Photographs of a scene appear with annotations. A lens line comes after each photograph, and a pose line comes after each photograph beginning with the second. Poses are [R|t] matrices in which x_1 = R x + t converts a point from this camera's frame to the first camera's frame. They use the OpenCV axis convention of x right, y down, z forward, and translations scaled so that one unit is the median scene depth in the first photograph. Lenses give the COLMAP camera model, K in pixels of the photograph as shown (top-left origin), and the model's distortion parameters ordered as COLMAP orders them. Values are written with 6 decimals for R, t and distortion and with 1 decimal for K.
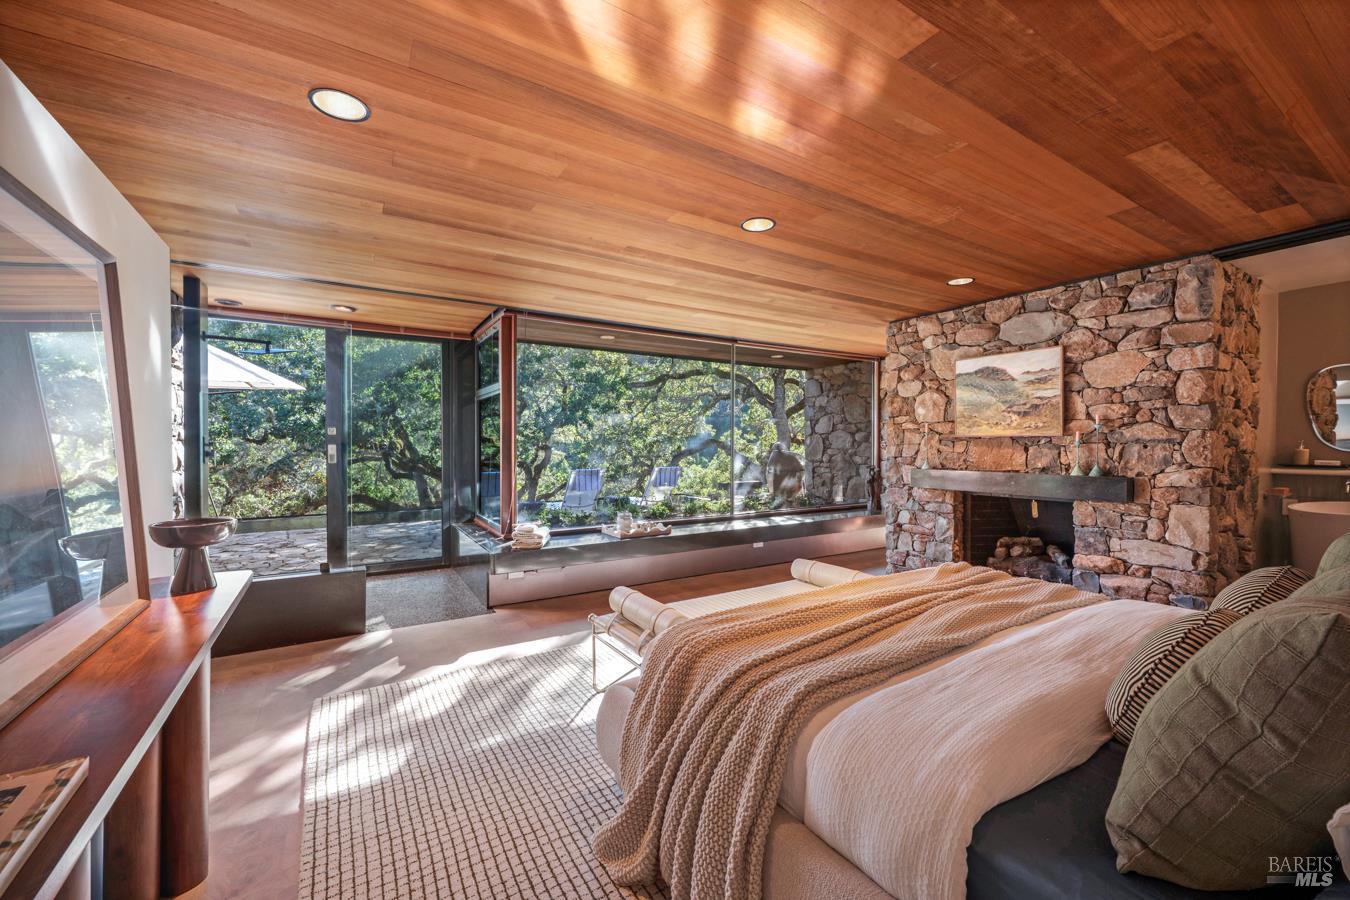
lens RADIAL K [[538.1, 0, 672.3], [0, 538.1, 451.1], [0, 0, 1]] dist [-0.000395, -0.000186]
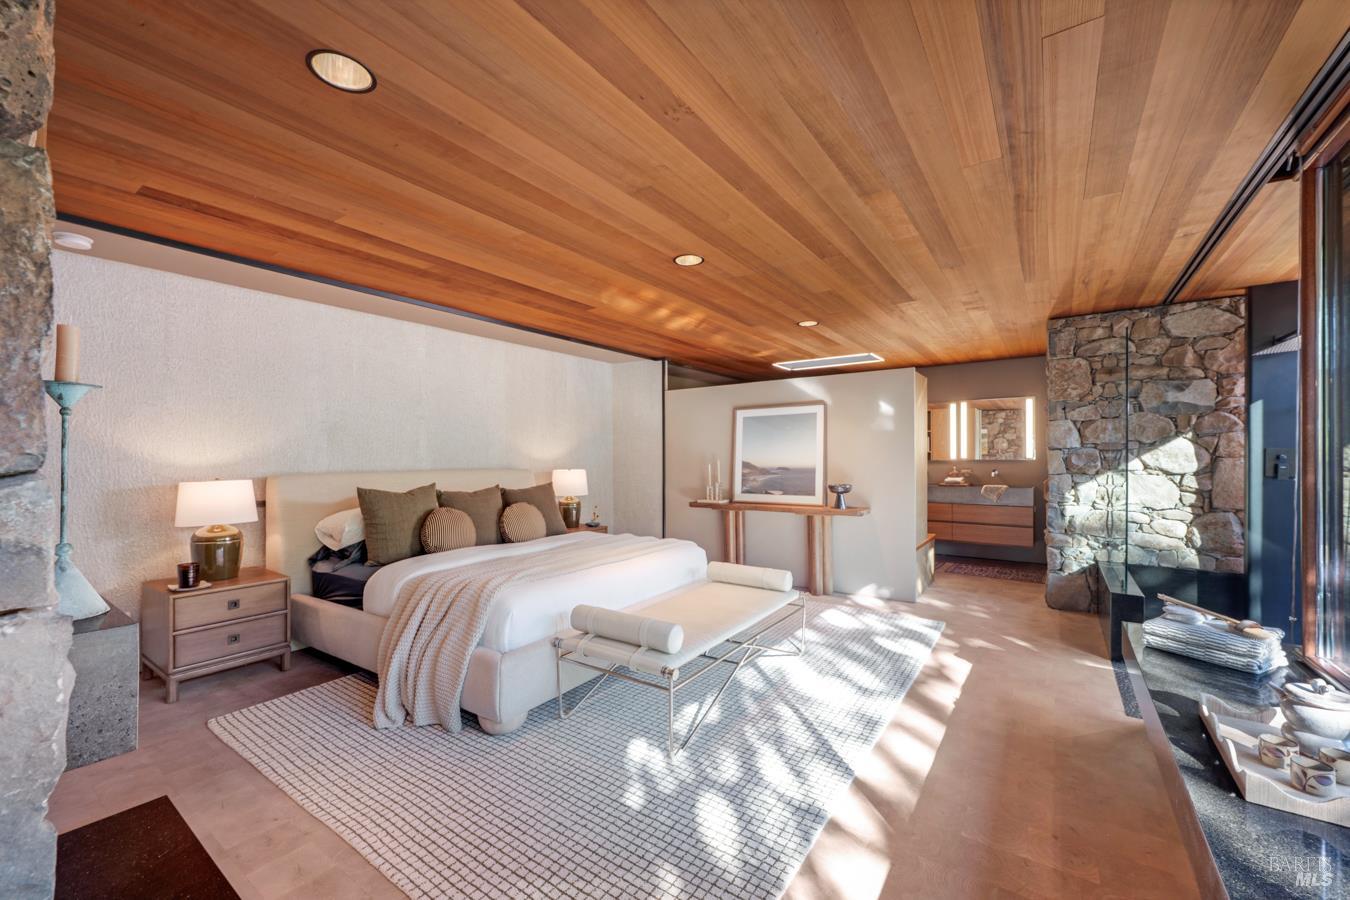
lens RADIAL K [[540.2, 0, 675.2], [0, 540.2, 454.1], [0, 0, 1]] dist [-0.000467, -0.000093]
pose [[-0.919260, -0.001148, -0.393649, 0.603173], [-0.003111, 0.999986, 0.004347, -0.021420], [0.393639, 0.005221, -0.919250, 2.006424]]
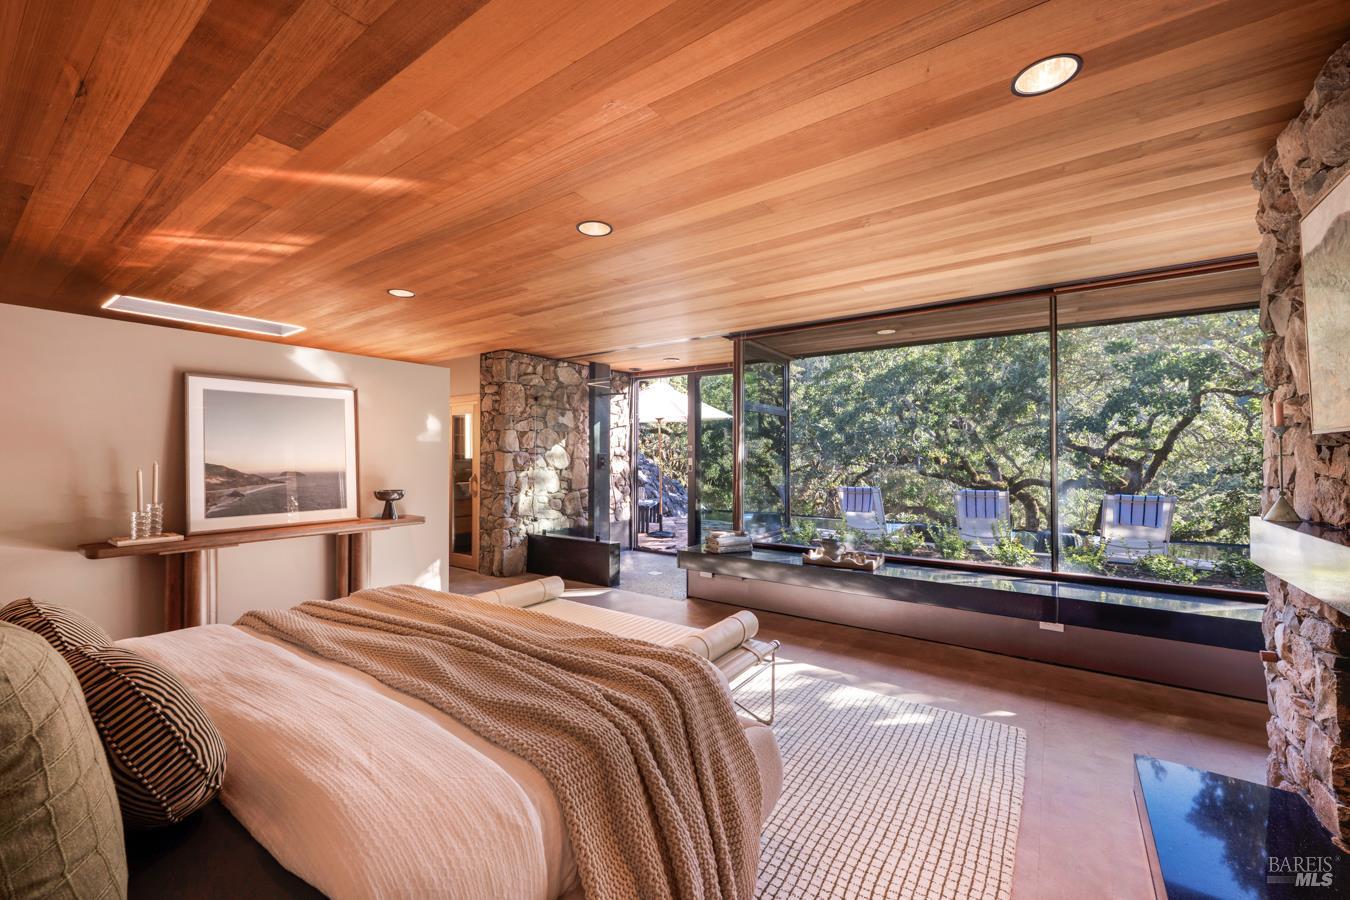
lens RADIAL K [[538.1, 0, 672.3], [0, 538.1, 451.1], [0, 0, 1]] dist [-0.000395, -0.000186]
pose [[0.390316, -0.012012, -0.920603, 1.072366], [-0.013159, 0.999740, -0.018624, -0.006297], [0.920587, 0.019383, 0.390056, 0.745146]]
